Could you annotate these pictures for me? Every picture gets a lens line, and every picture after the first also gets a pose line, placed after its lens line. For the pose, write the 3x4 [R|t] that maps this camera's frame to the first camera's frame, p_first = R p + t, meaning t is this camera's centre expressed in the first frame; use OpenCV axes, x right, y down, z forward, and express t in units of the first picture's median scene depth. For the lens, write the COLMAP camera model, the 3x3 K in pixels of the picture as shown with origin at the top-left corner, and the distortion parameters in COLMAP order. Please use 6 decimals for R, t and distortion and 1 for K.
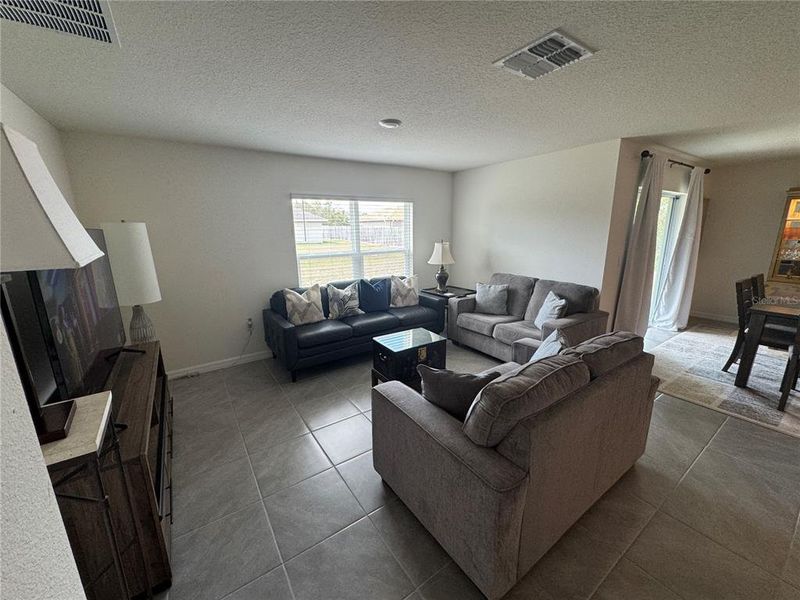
lens RADIAL K [[318.2, 0, 398.9], [0, 318.2, 299.2], [0, 0, 1]] dist [-0.000931, -0.000497]
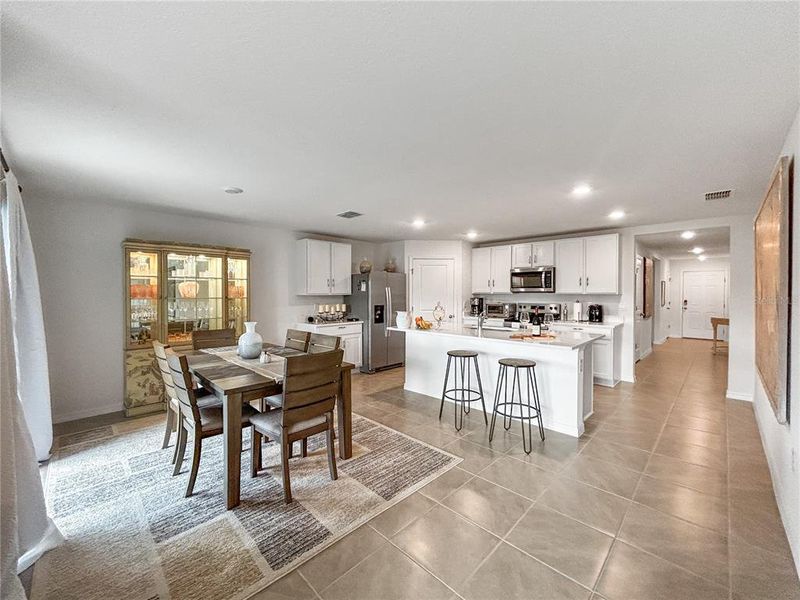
lens RADIAL K [[324.5, 0, 409.3], [0, 324.5, 296.3], [0, 0, 1]] dist [-0.000489, -0.000111]
pose [[-0.204360, -0.000253, 0.978896, 0.337767], [0.220996, 0.974171, 0.046388, -0.106219], [-0.953623, 0.225812, -0.199025, 0.692512]]
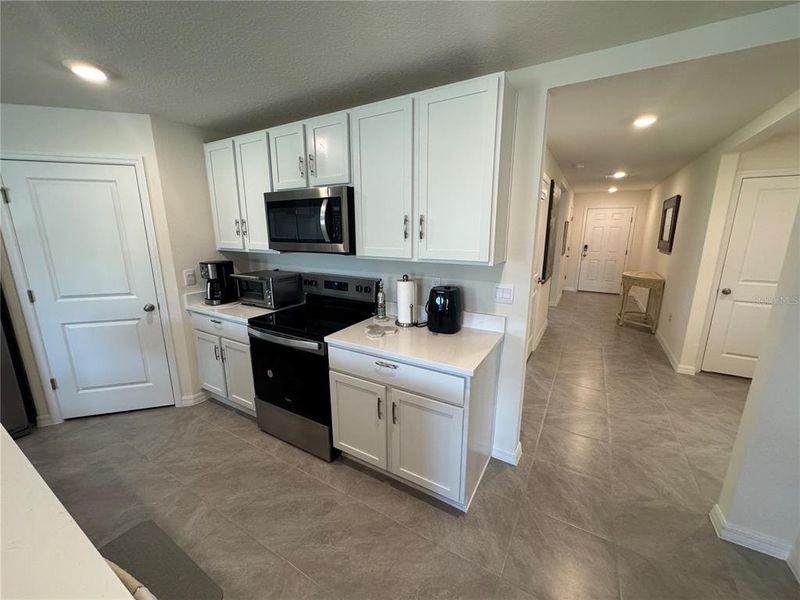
lens RADIAL K [[318.2, 0, 398.9], [0, 318.2, 299.2], [0, 0, 1]] dist [-0.000931, -0.000497]
pose [[-0.417042, -0.181754, 0.890529, 1.285157], [0.210620, 0.933804, 0.289221, 0.049416], [-0.884147, 0.308180, -0.351154, -0.278487]]
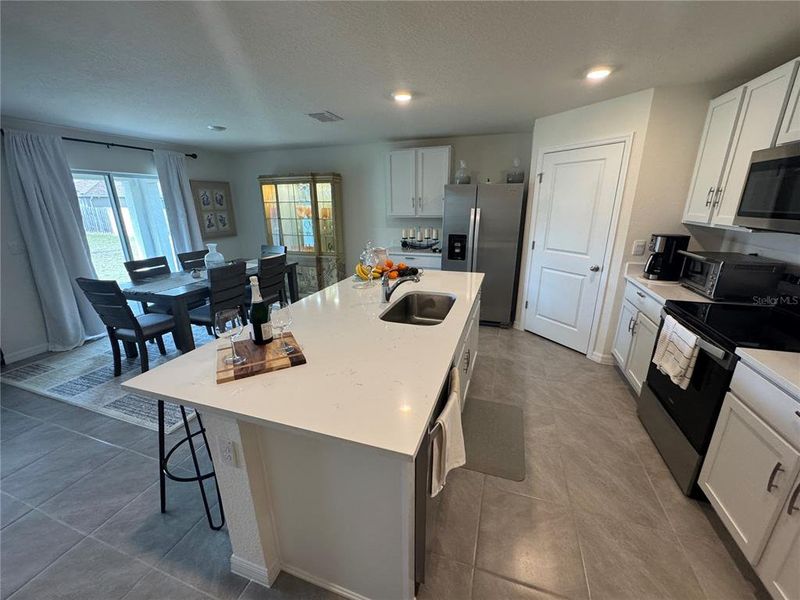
lens RADIAL K [[318.2, 0, 398.9], [0, 318.2, 299.2], [0, 0, 1]] dist [-0.000931, -0.000497]
pose [[0.802687, -0.169650, 0.571762, 1.233272], [0.132147, 0.985451, 0.106879, 0.085206], [-0.581576, -0.010234, 0.813428, -0.443525]]
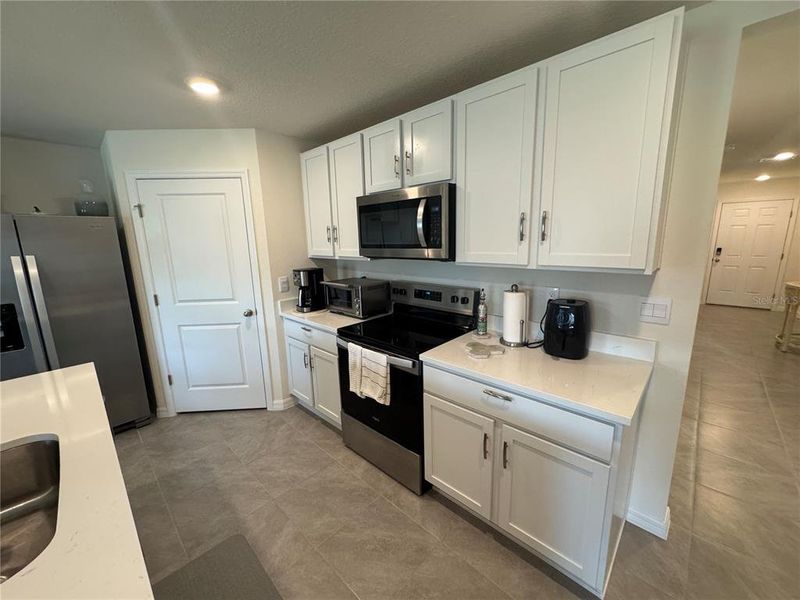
lens RADIAL K [[318.2, 0, 398.9], [0, 318.2, 299.2], [0, 0, 1]] dist [-0.000931, -0.000497]
pose [[-0.202377, -0.168934, 0.964627, 1.387659], [0.246536, 0.944497, 0.217132, 0.050393], [-0.947768, 0.281758, -0.149496, -0.255193]]
